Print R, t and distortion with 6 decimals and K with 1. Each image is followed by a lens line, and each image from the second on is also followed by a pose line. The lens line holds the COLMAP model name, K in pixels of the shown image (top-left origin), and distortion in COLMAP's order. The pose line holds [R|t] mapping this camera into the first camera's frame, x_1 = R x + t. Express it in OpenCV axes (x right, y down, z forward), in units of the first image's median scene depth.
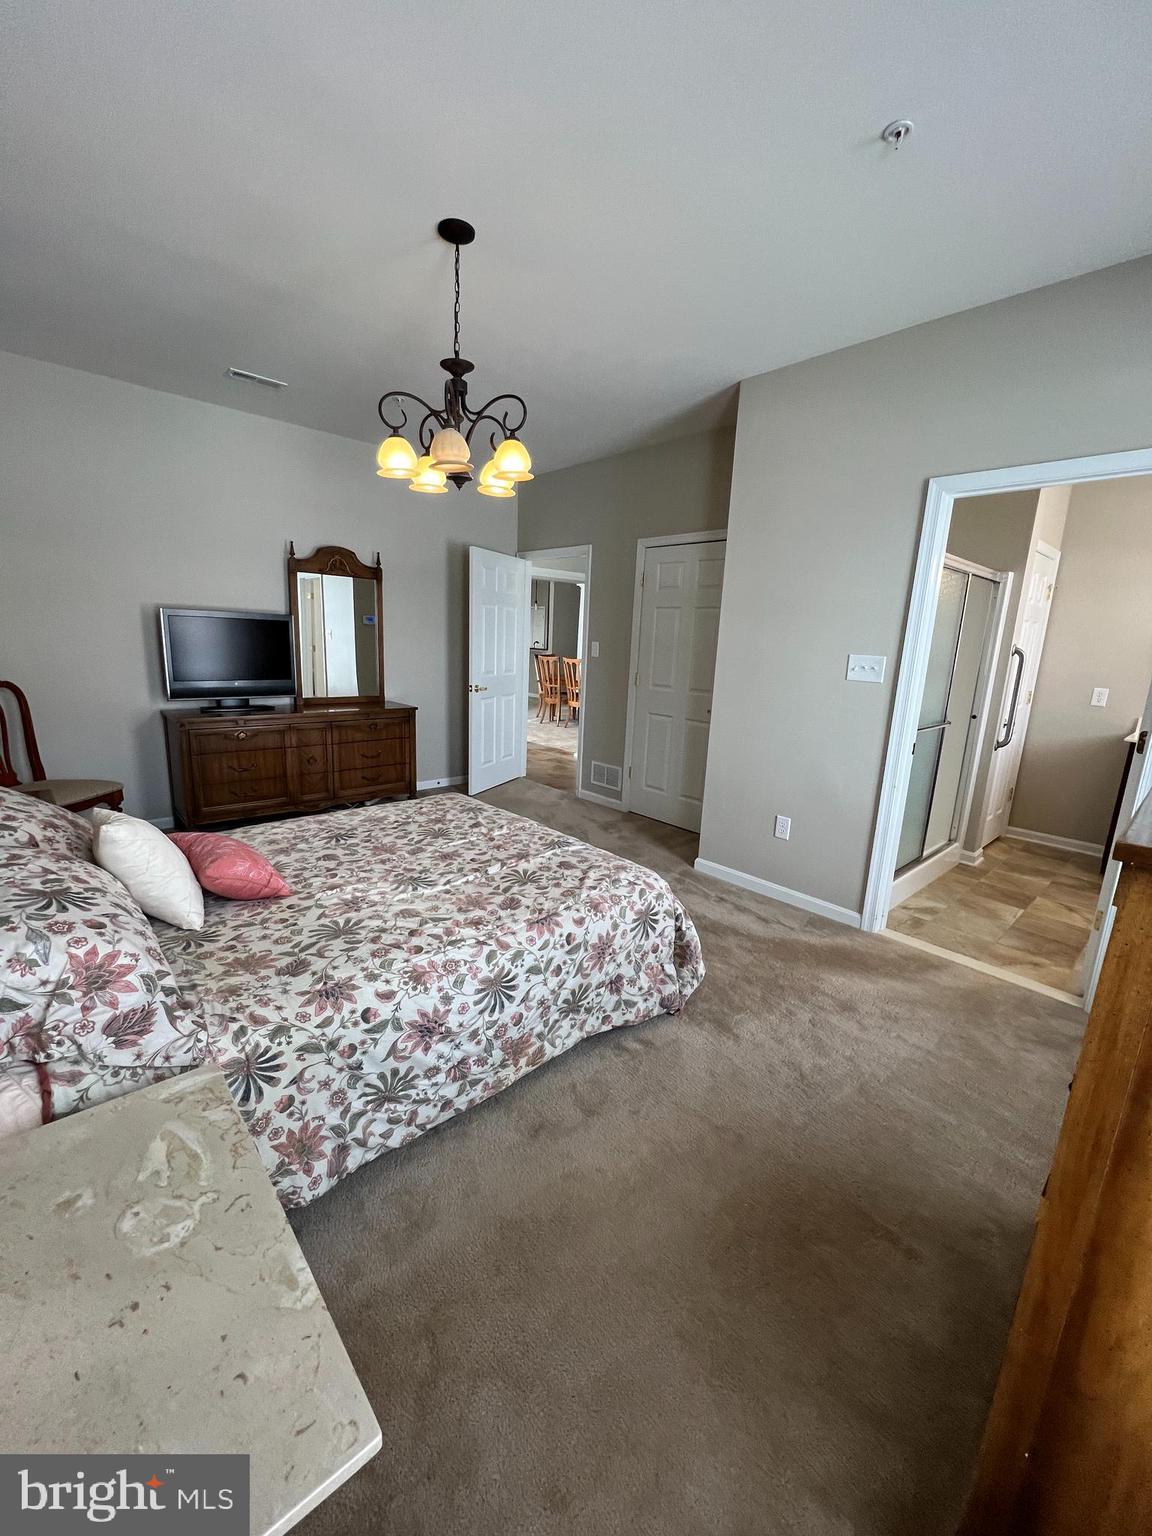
lens RADIAL K [[614.0, 0, 574.4], [0, 614.0, 768.0], [0, 0, 1]] dist [-0.002963, 0.000472]
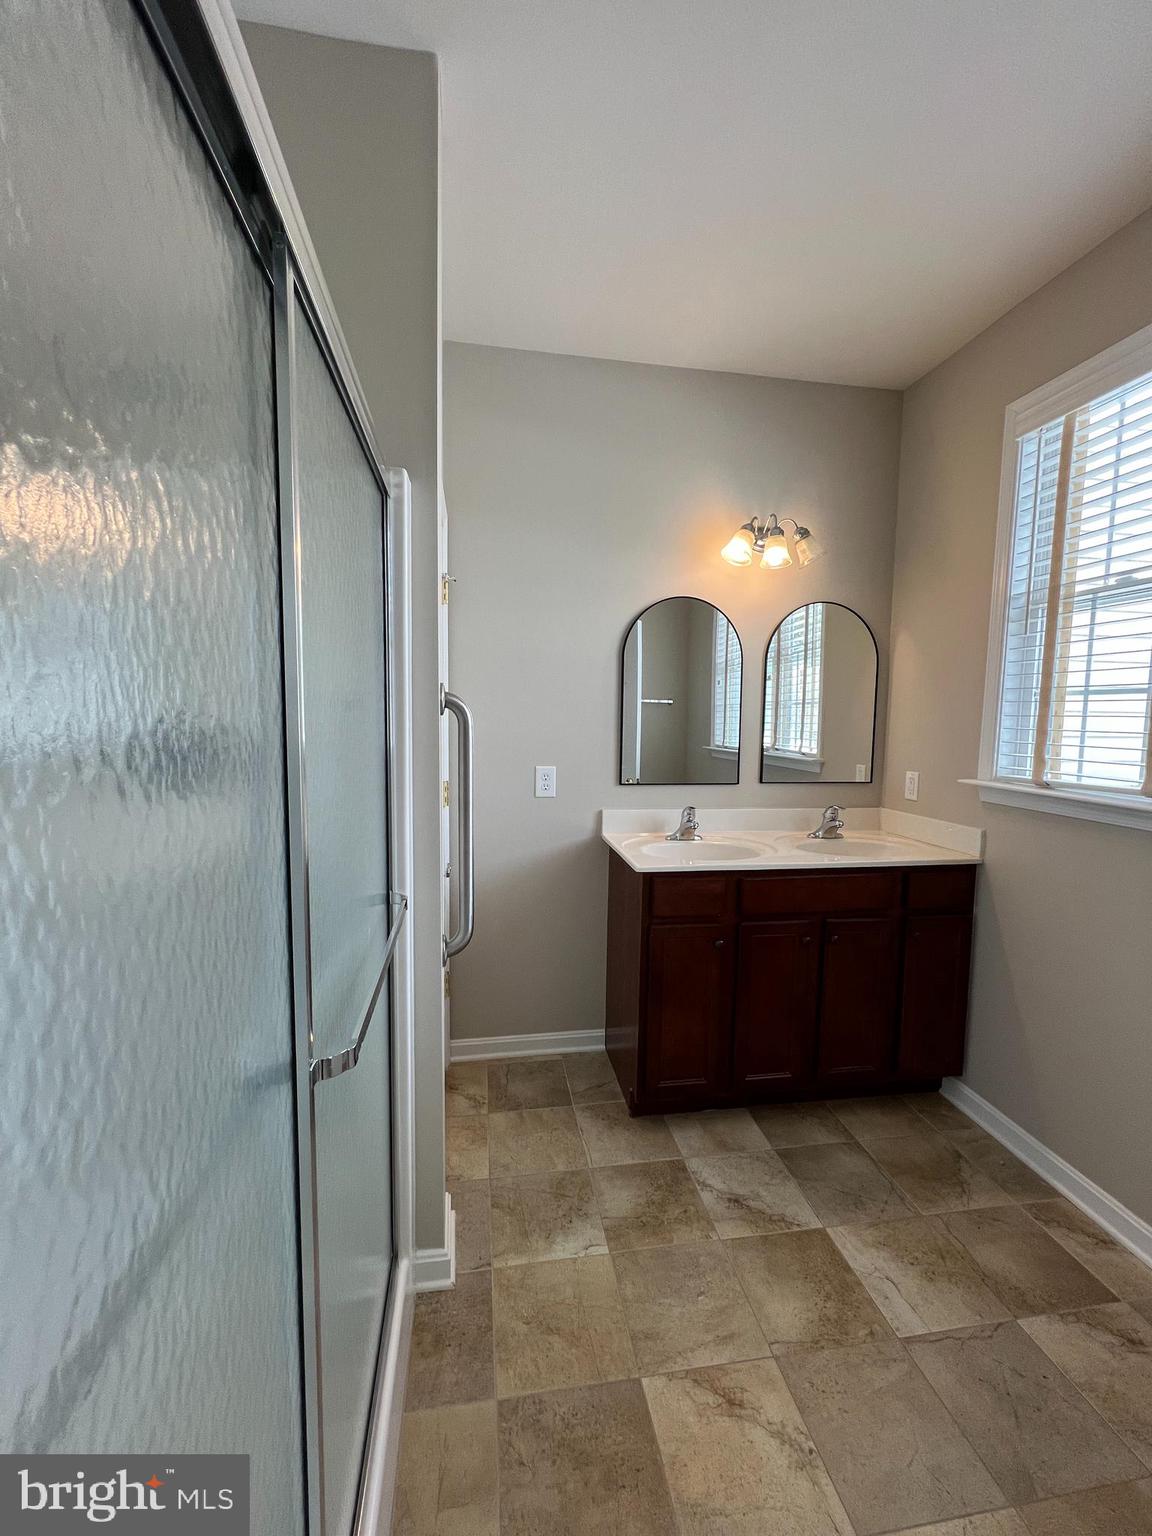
lens RADIAL K [[614.0, 0, 574.4], [0, 614.0, 768.0], [0, 0, 1]] dist [-0.002963, 0.000472]
pose [[0.549255, -0.104813, 0.829056, 0.429421], [0.188695, 0.982035, -0.000858, -0.130371], [-0.814072, 0.156910, 0.559165, 0.700577]]
